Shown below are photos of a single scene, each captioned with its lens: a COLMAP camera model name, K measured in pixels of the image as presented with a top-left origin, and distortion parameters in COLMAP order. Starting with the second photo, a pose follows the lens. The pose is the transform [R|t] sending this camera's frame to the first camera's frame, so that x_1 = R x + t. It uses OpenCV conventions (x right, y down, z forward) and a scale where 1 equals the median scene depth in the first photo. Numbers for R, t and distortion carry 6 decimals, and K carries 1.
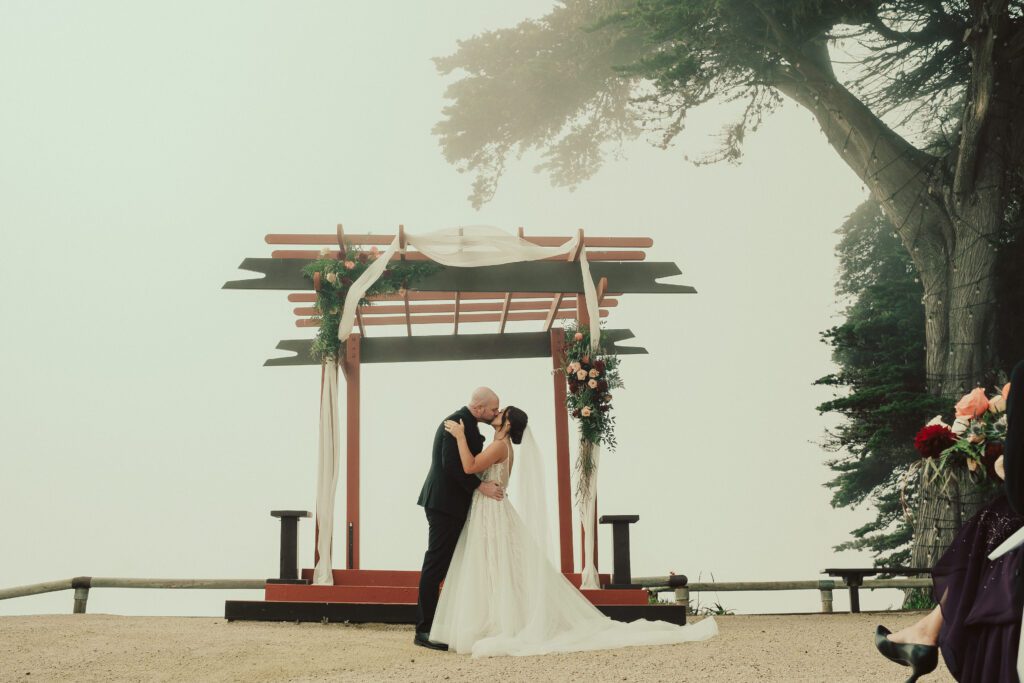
lens RADIAL K [[1035.6, 0, 512.0], [0, 1035.6, 341.5], [0, 0, 1]] dist [-0.100743, 0.112623]
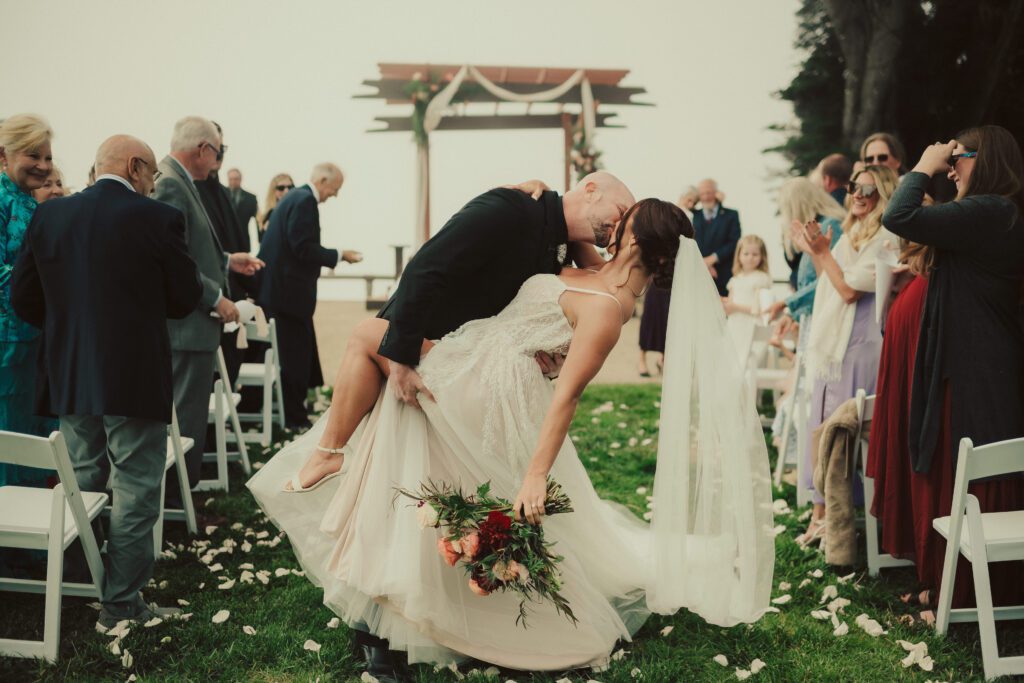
lens RADIAL K [[1035.6, 0, 512.0], [0, 1035.6, 341.5], [0, 0, 1]] dist [-0.100743, 0.112623]
pose [[0.999779, 0.021003, -0.000984, -0.020539], [-0.019546, 0.945627, 0.324664, -0.146761], [0.007750, -0.324573, 0.945829, -0.394632]]
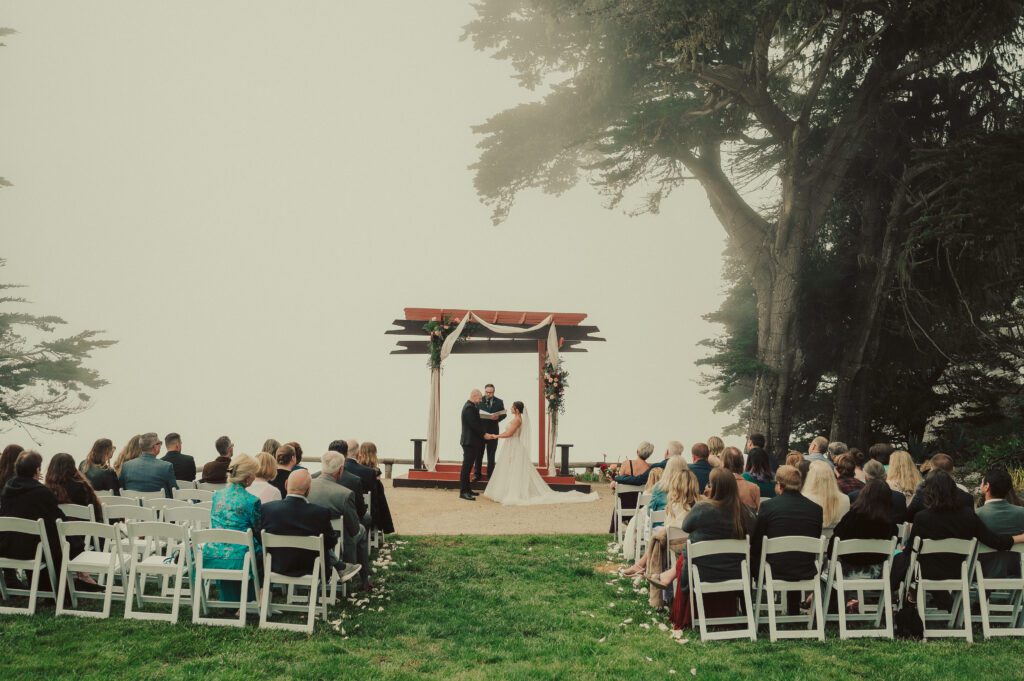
lens RADIAL K [[1035.6, 0, 512.0], [0, 1035.6, 340.5], [0, 0, 1]] dist [-0.100743, 0.112623]
pose [[0.999572, 0.027688, 0.009437, -0.025450], [-0.028821, 0.987351, 0.155906, -0.262504], [-0.005001, -0.156111, 0.987727, -0.776736]]
